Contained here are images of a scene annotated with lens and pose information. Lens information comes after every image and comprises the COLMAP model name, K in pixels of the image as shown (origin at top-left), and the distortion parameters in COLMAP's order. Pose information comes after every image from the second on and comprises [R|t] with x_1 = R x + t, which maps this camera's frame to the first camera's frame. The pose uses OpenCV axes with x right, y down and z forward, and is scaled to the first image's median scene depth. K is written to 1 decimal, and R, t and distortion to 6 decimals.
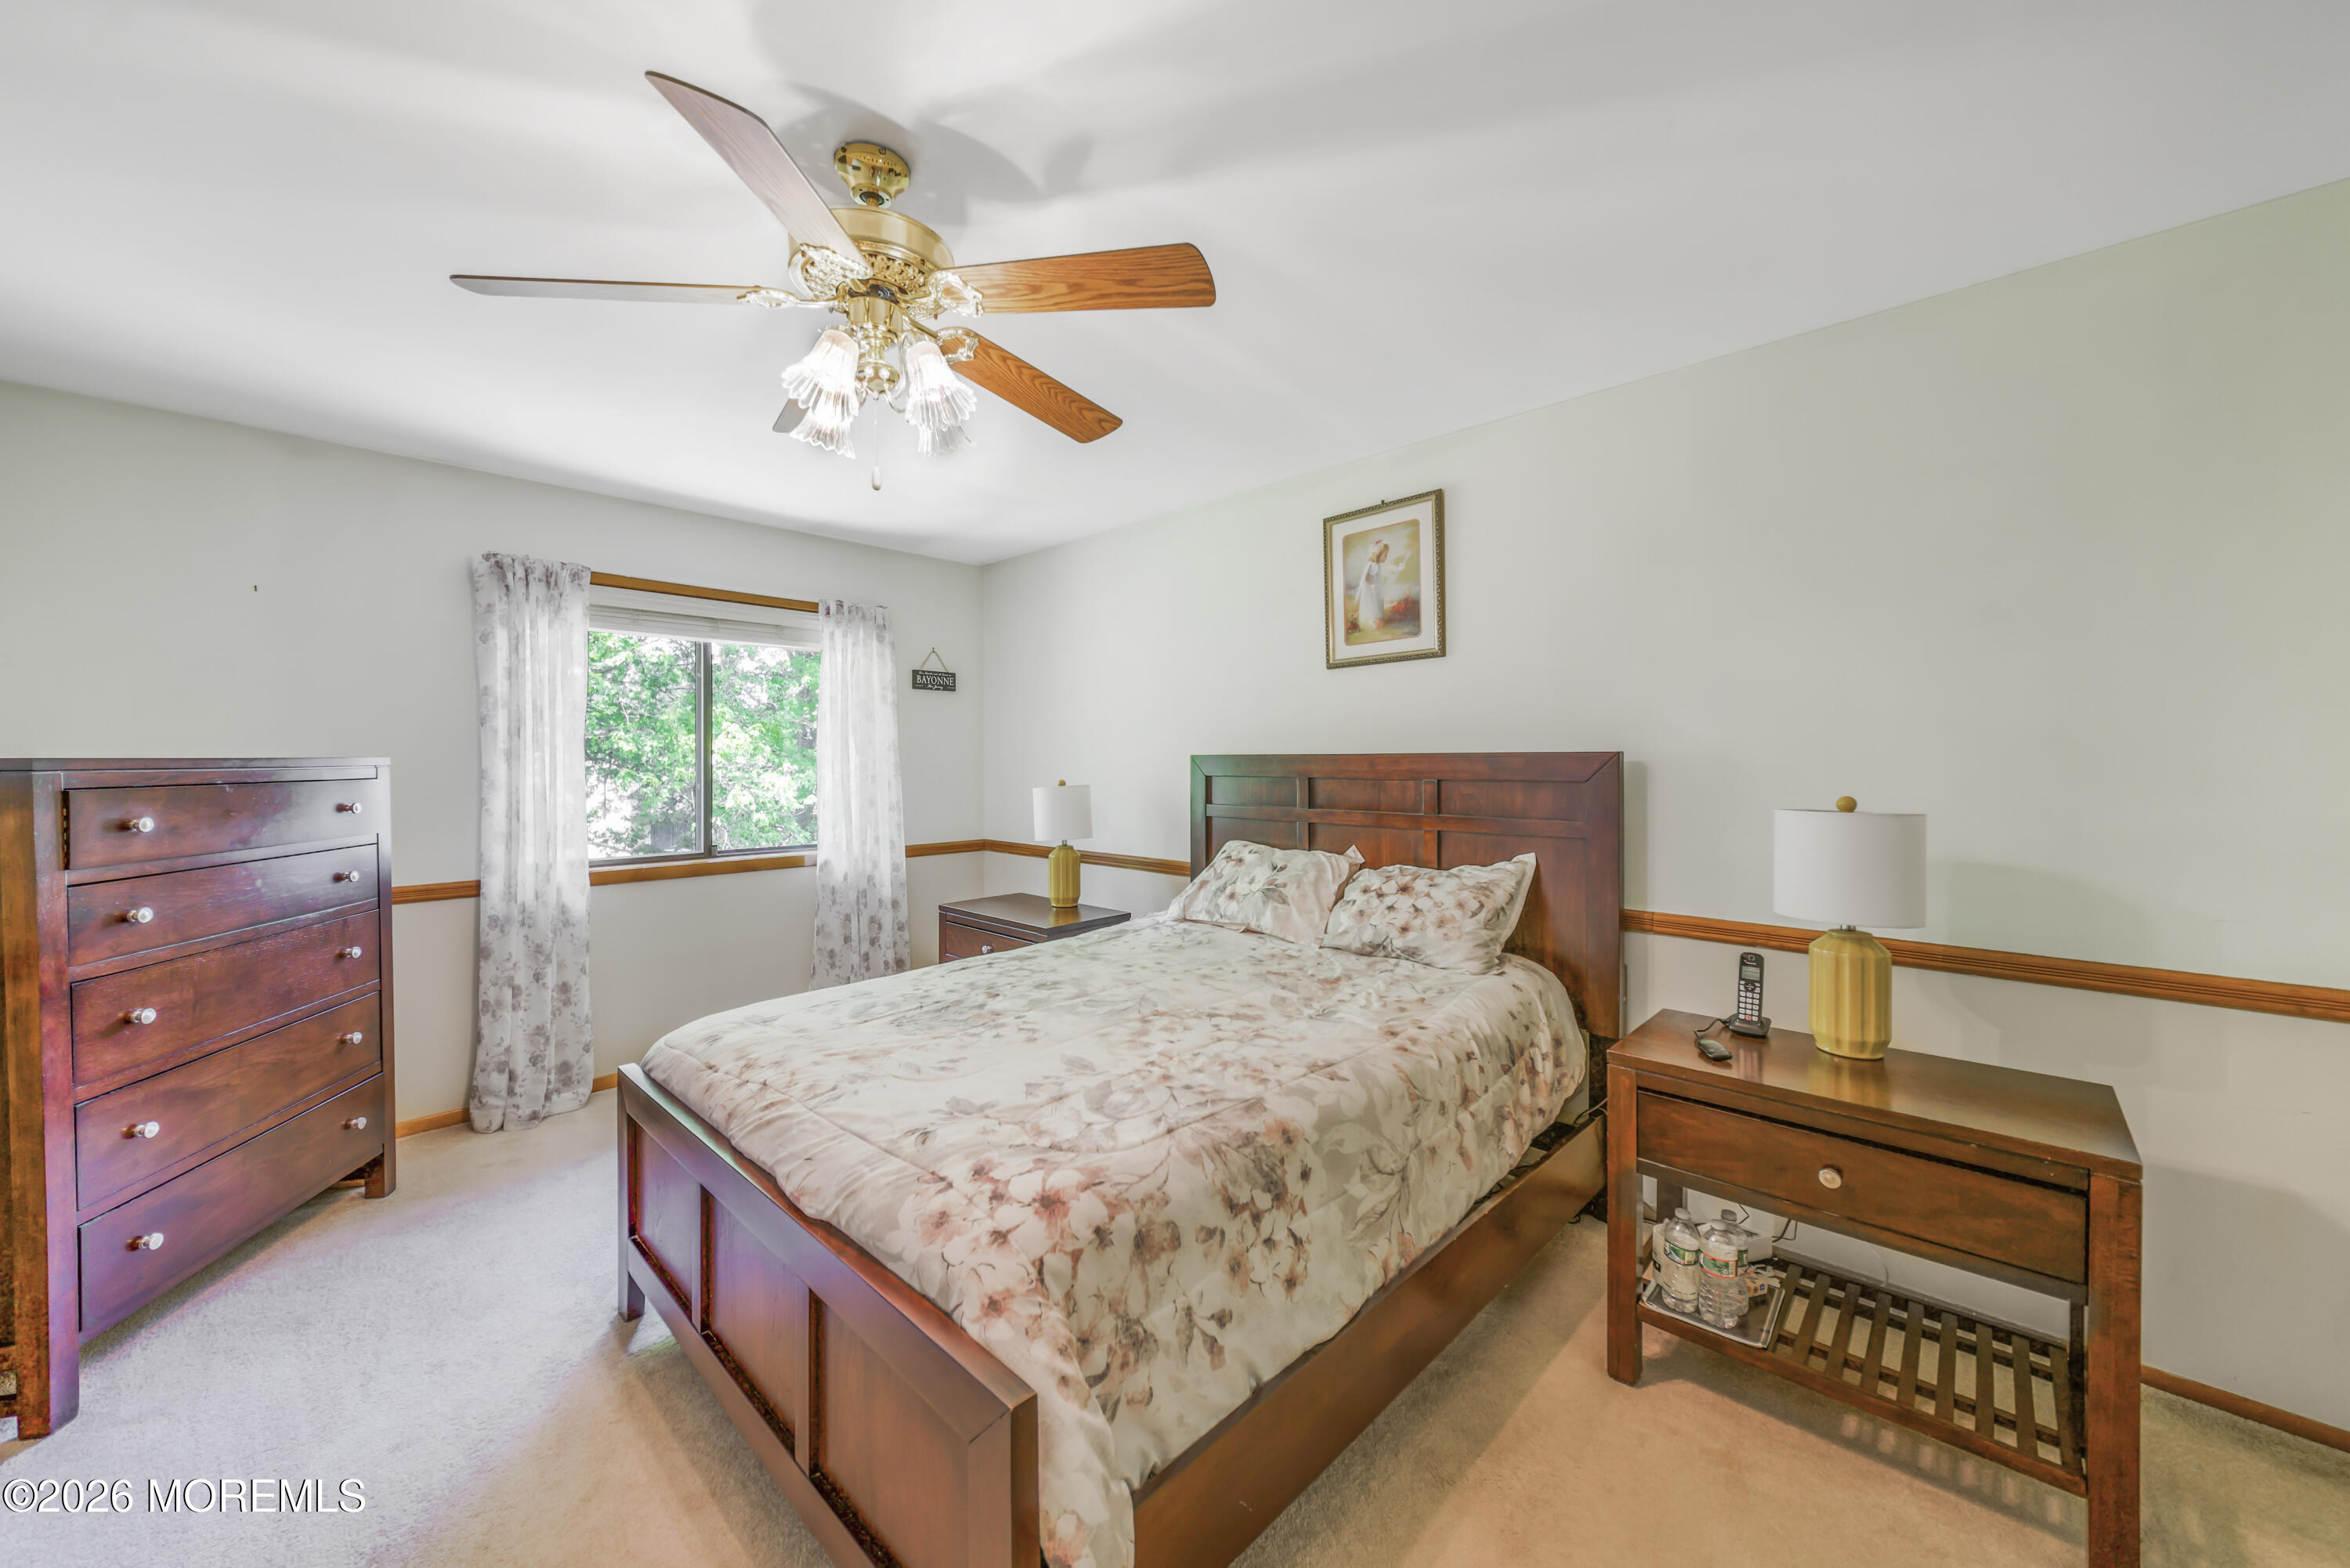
lens RADIAL K [[877.5, 0, 1164.6], [0, 877.5, 777.9], [0, 0, 1]] dist [0.027159, -0.008450]
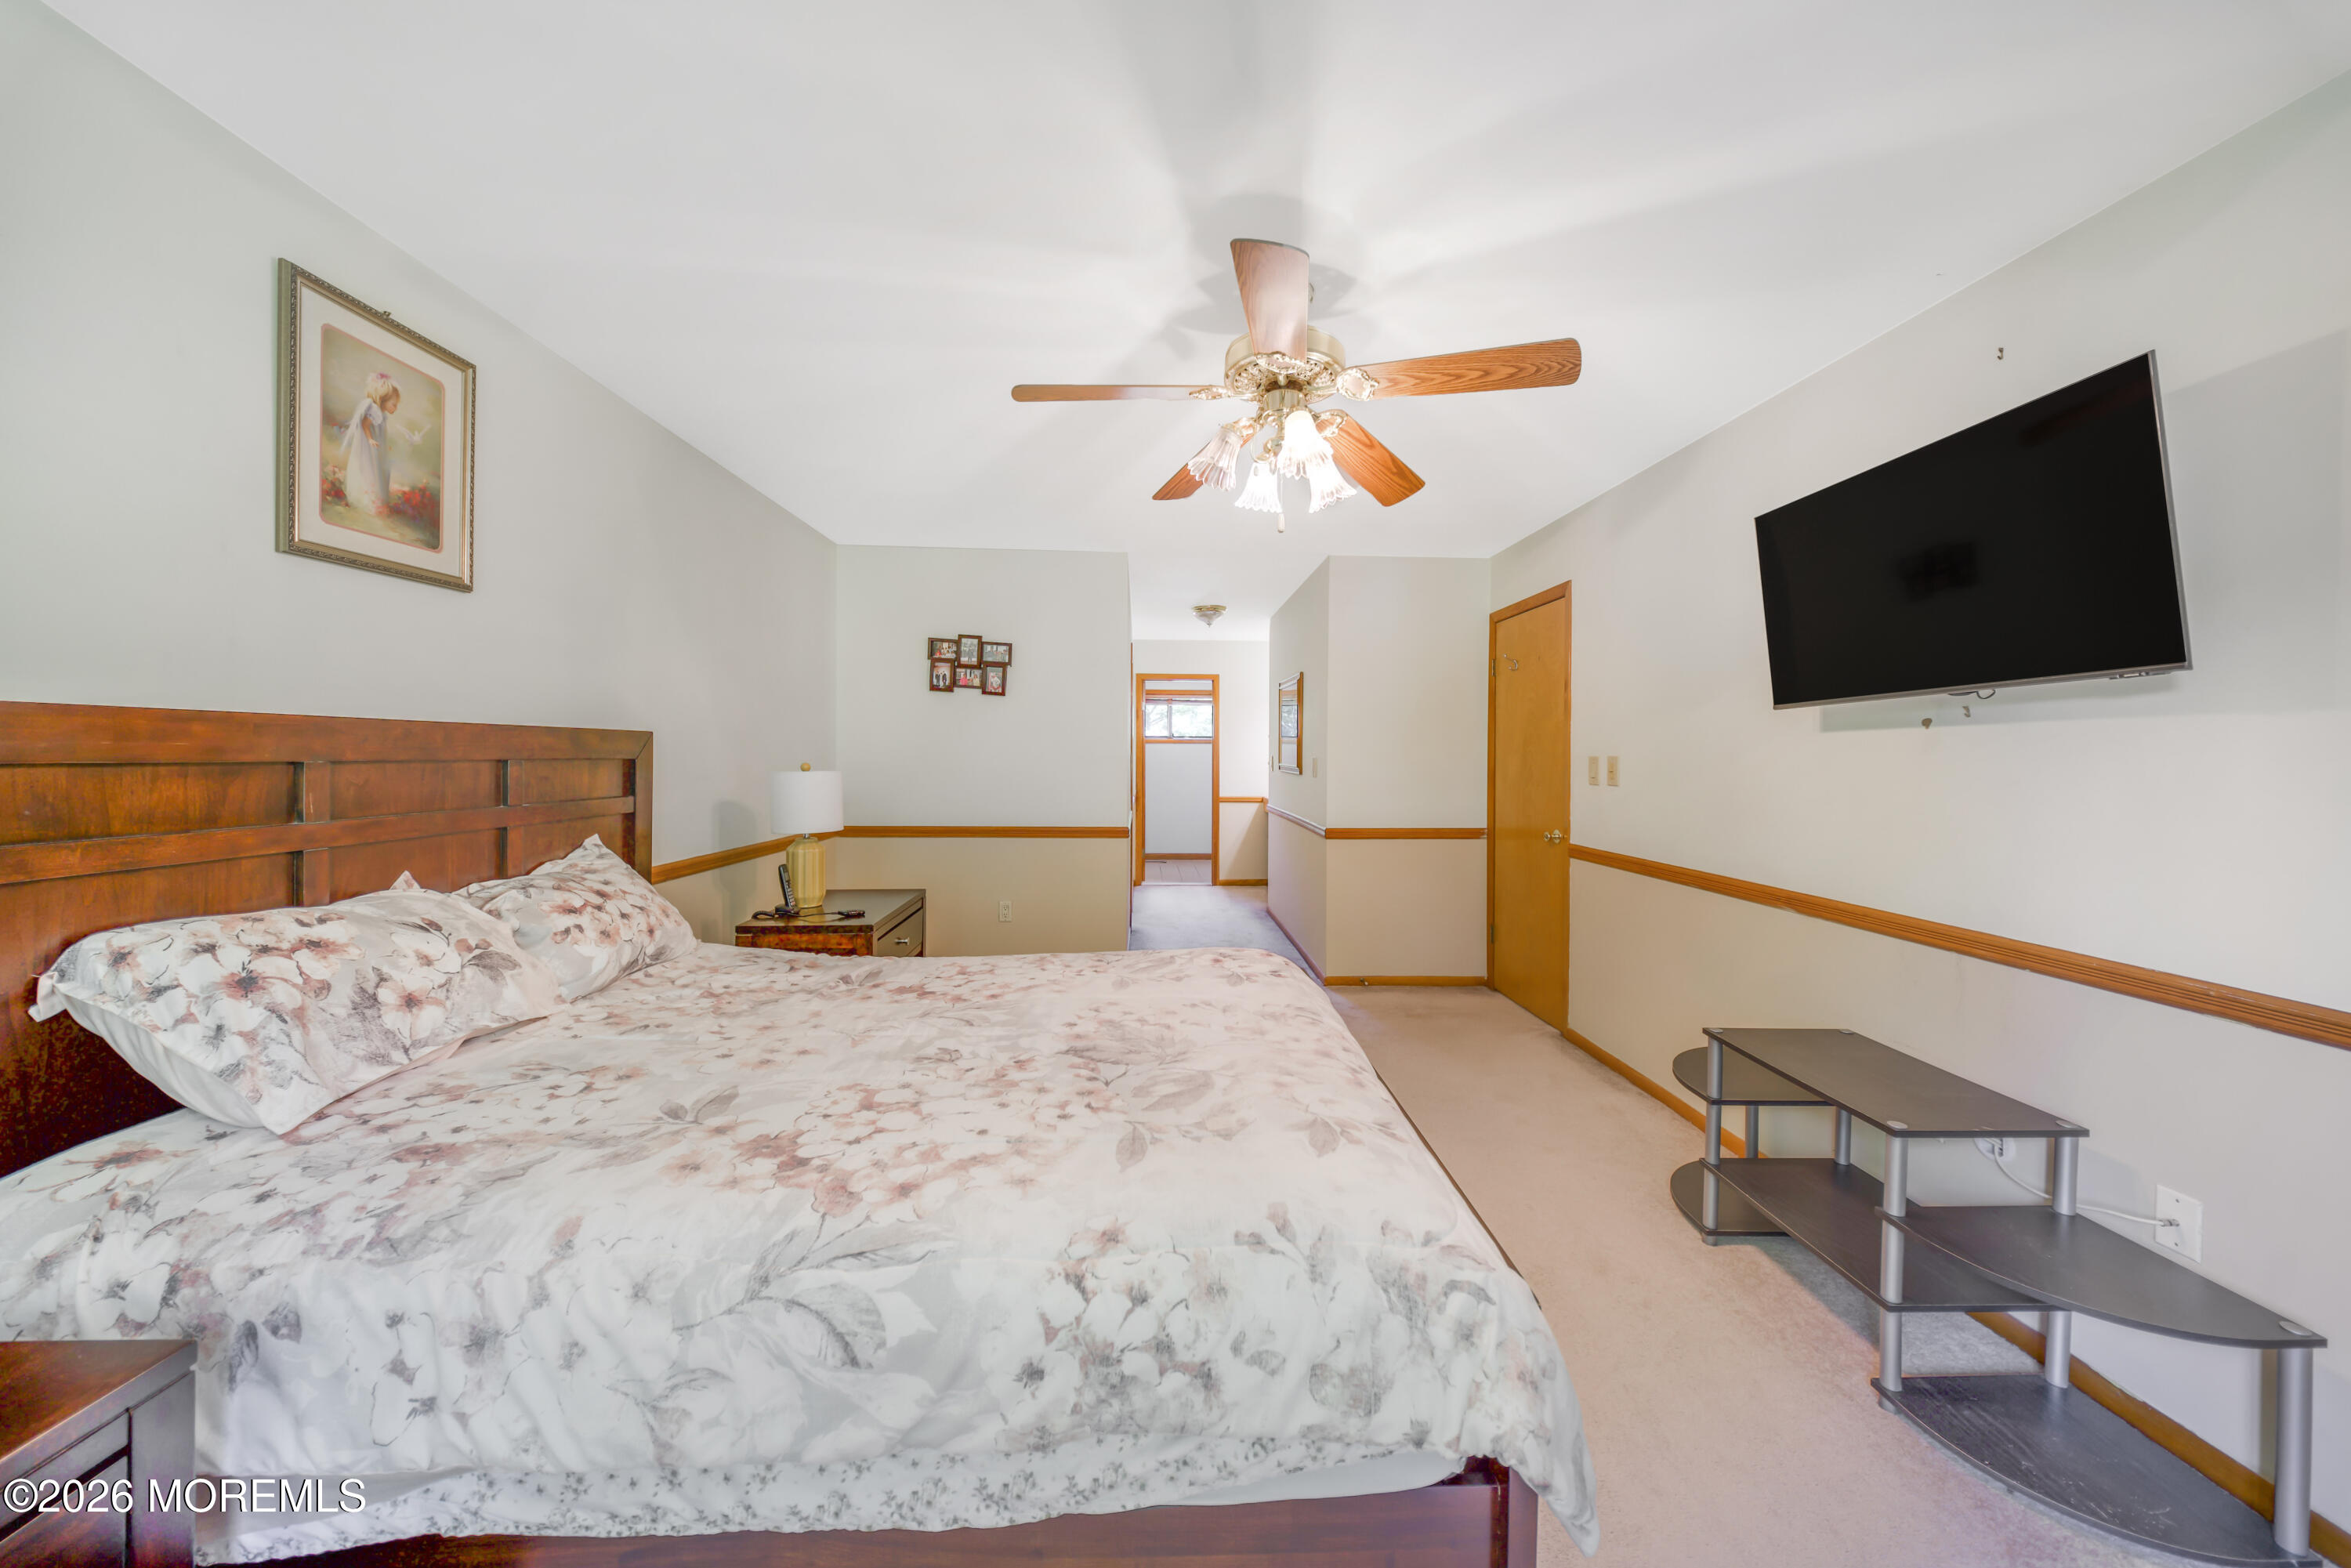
lens RADIAL K [[816.2, 0, 1170.7], [0, 816.2, 751.8], [0, 0, 1]] dist [-0.000700, -0.000123]
pose [[-0.712714, -0.003596, 0.701445, -0.719440], [0.006412, 0.999912, 0.011640, -0.011247], [-0.701425, 0.012793, -0.712628, 1.337302]]
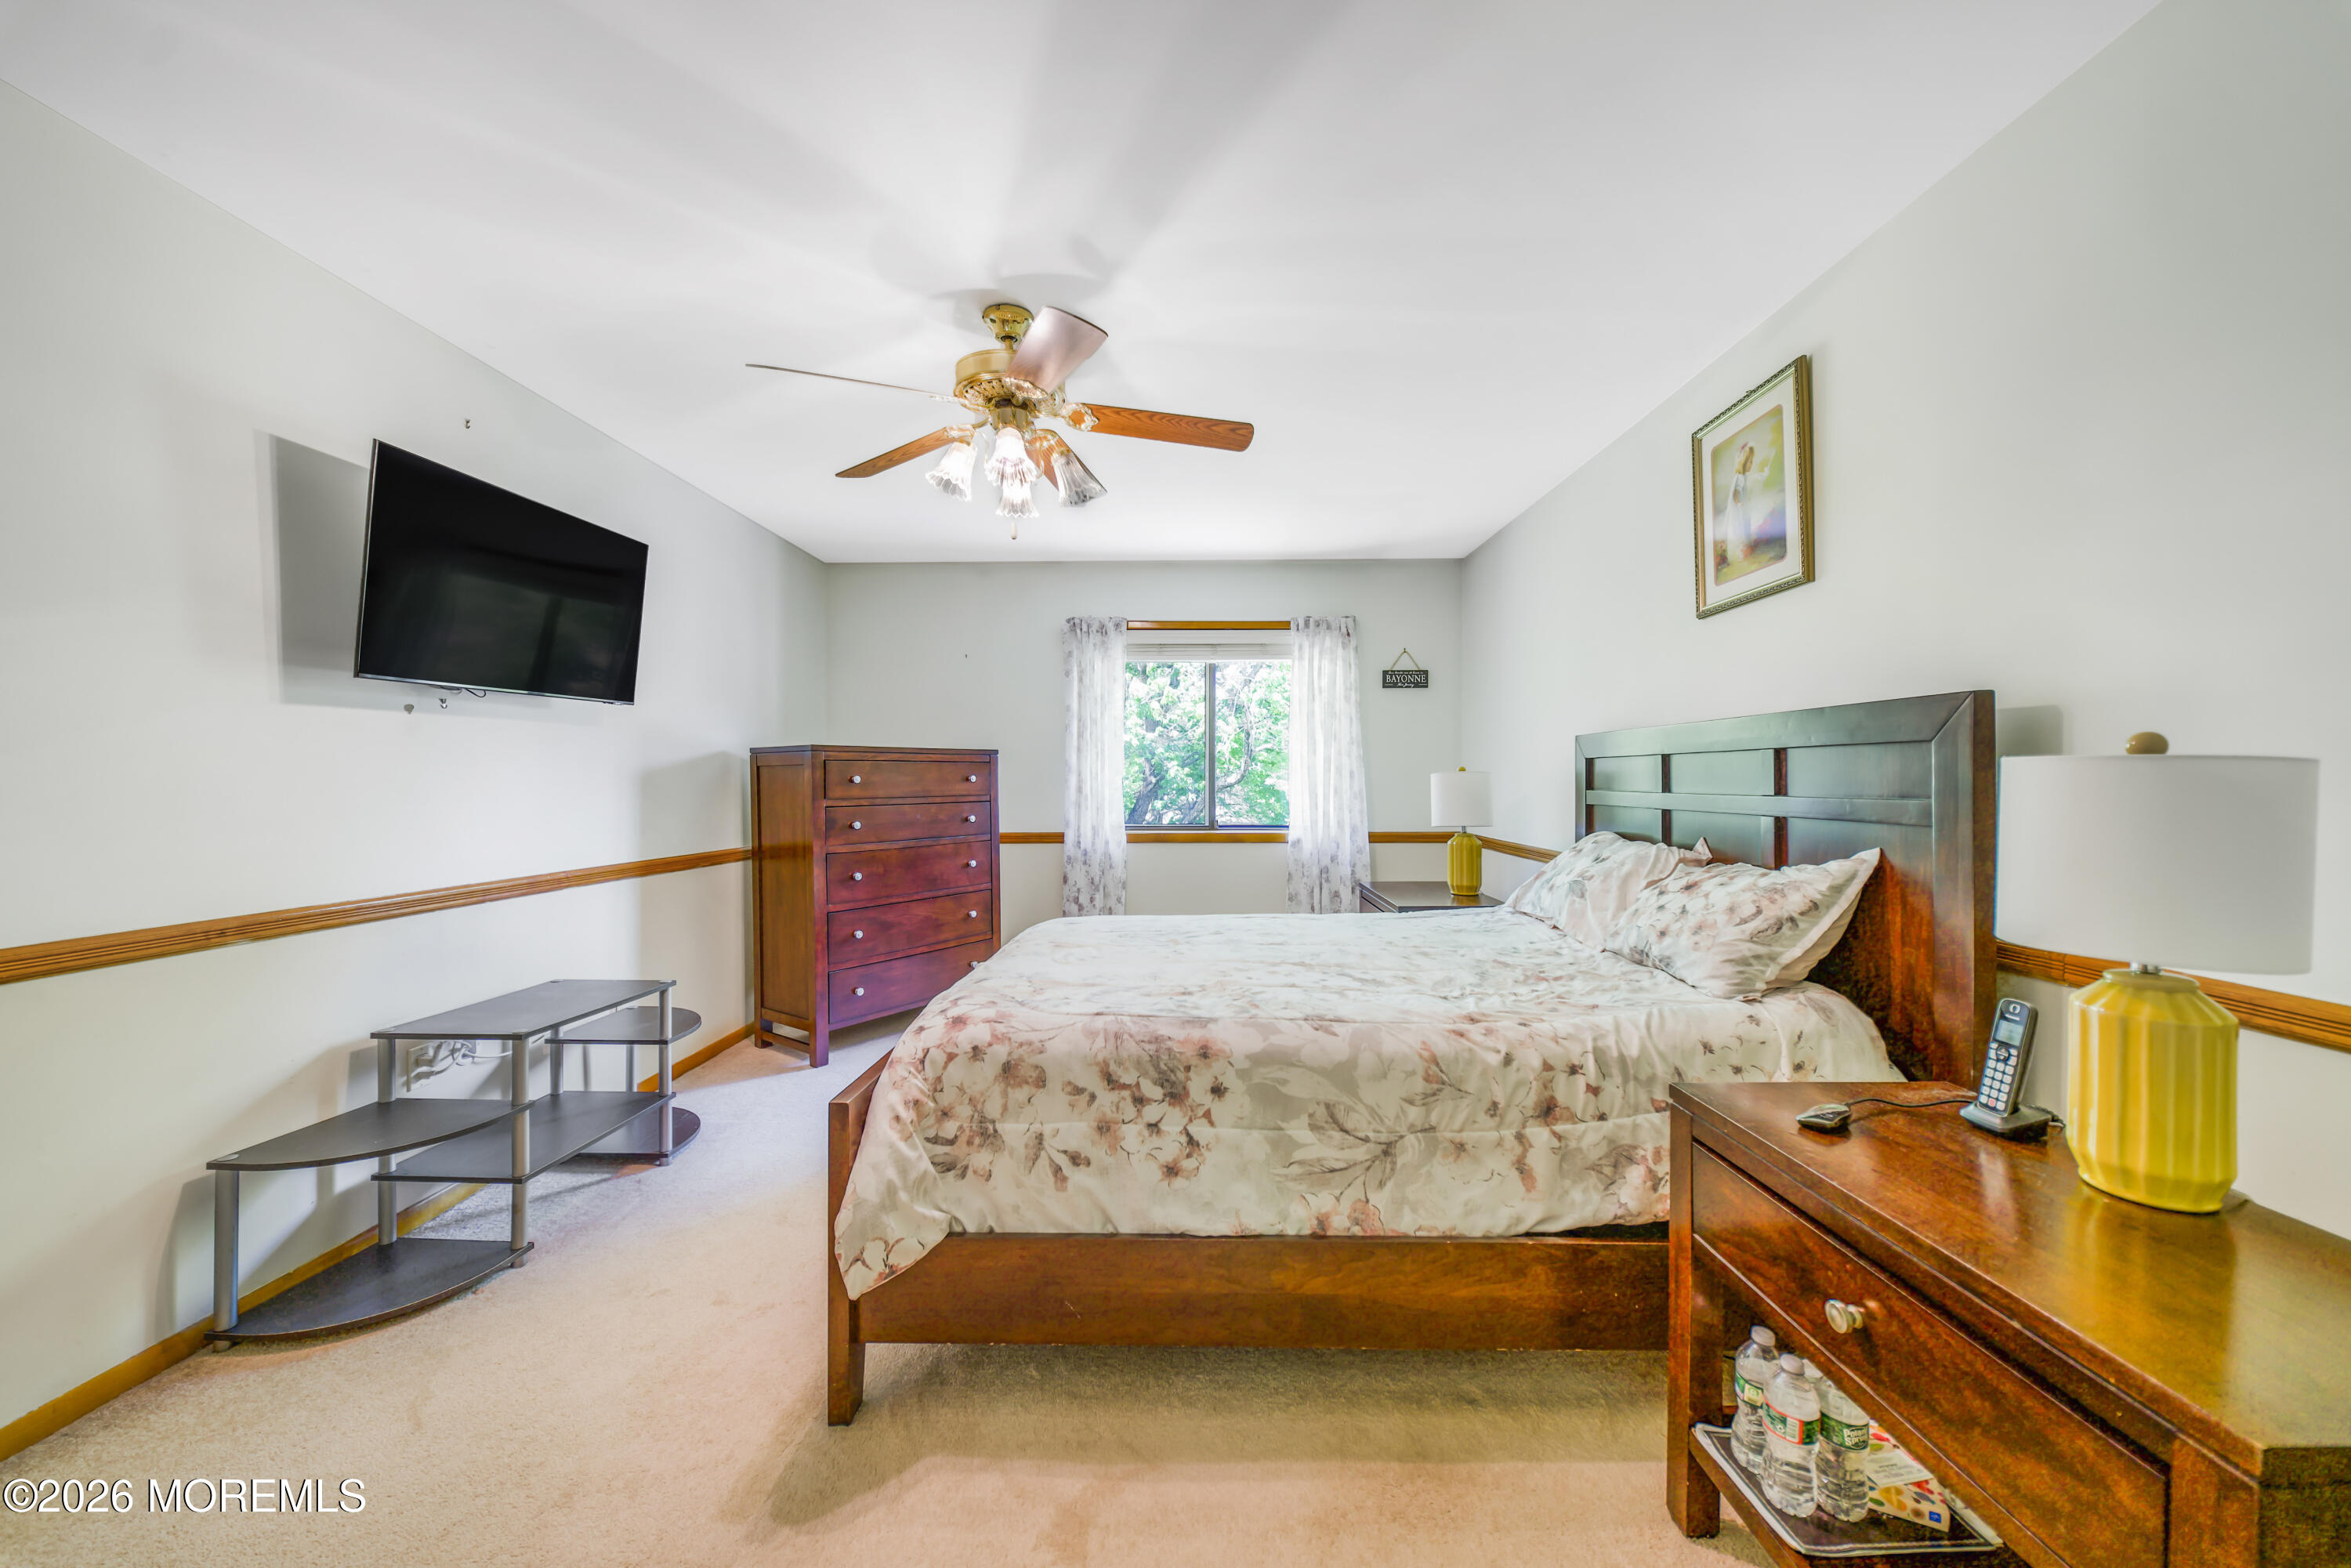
lens RADIAL K [[867.4, 0, 1175.5], [0, 867.4, 784.0], [0, 0, 1]] dist [0.022102, -0.000081]
pose [[0.689602, 0.004828, -0.724172, 0.598918], [-0.012998, 0.999899, -0.005711, 0.051435], [0.724072, 0.013352, 0.689595, 0.143591]]
